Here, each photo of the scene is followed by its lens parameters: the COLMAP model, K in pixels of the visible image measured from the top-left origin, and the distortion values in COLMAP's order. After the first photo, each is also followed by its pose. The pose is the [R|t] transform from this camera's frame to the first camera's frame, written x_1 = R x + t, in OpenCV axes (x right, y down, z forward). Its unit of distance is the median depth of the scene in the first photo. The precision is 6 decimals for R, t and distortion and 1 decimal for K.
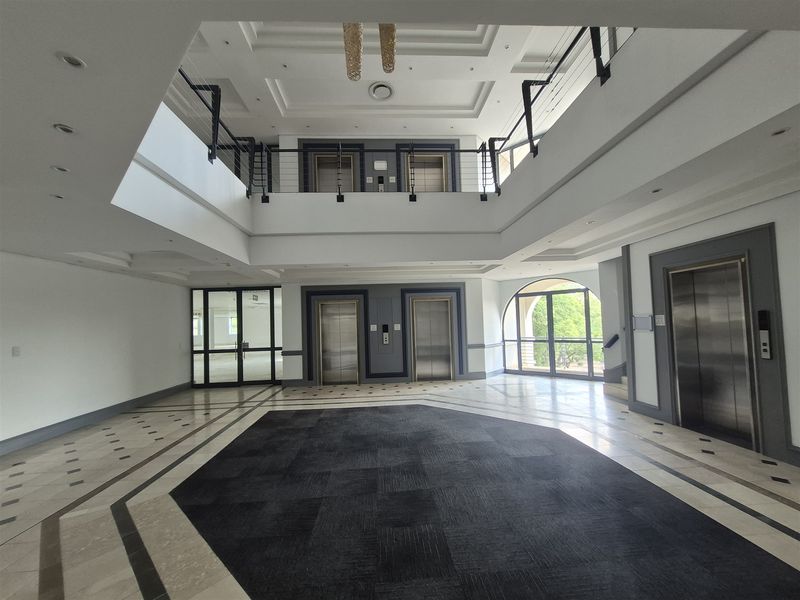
lens RADIAL K [[316.7, 0, 397.6], [0, 316.7, 309.4], [0, 0, 1]] dist [0.005007, -0.000023]
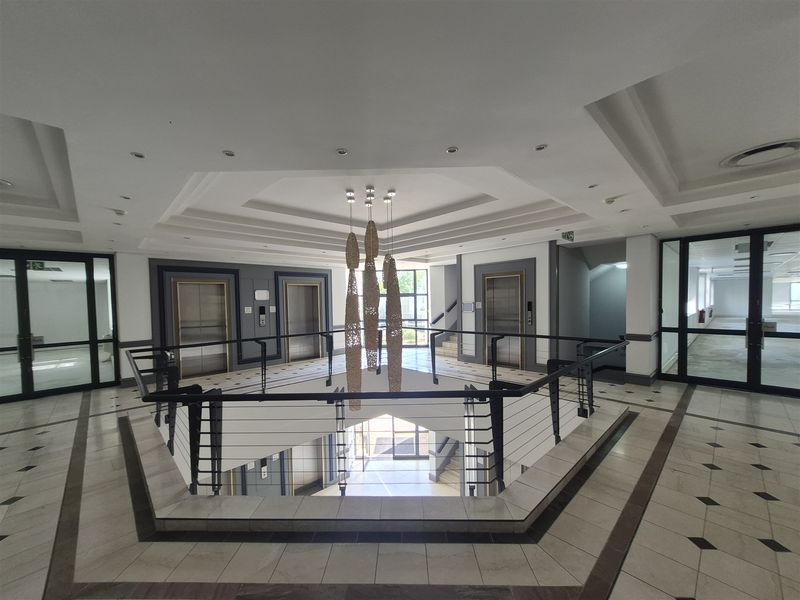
lens RADIAL K [[316.7, 0, 397.6], [0, 316.7, 309.4], [0, 0, 1]] dist [0.005007, -0.000023]
pose [[0.769056, -0.001368, 0.639180, -0.333600], [-0.033147, 0.998567, 0.042019, 0.000116], [-0.638321, -0.053502, 0.767908, -0.010847]]
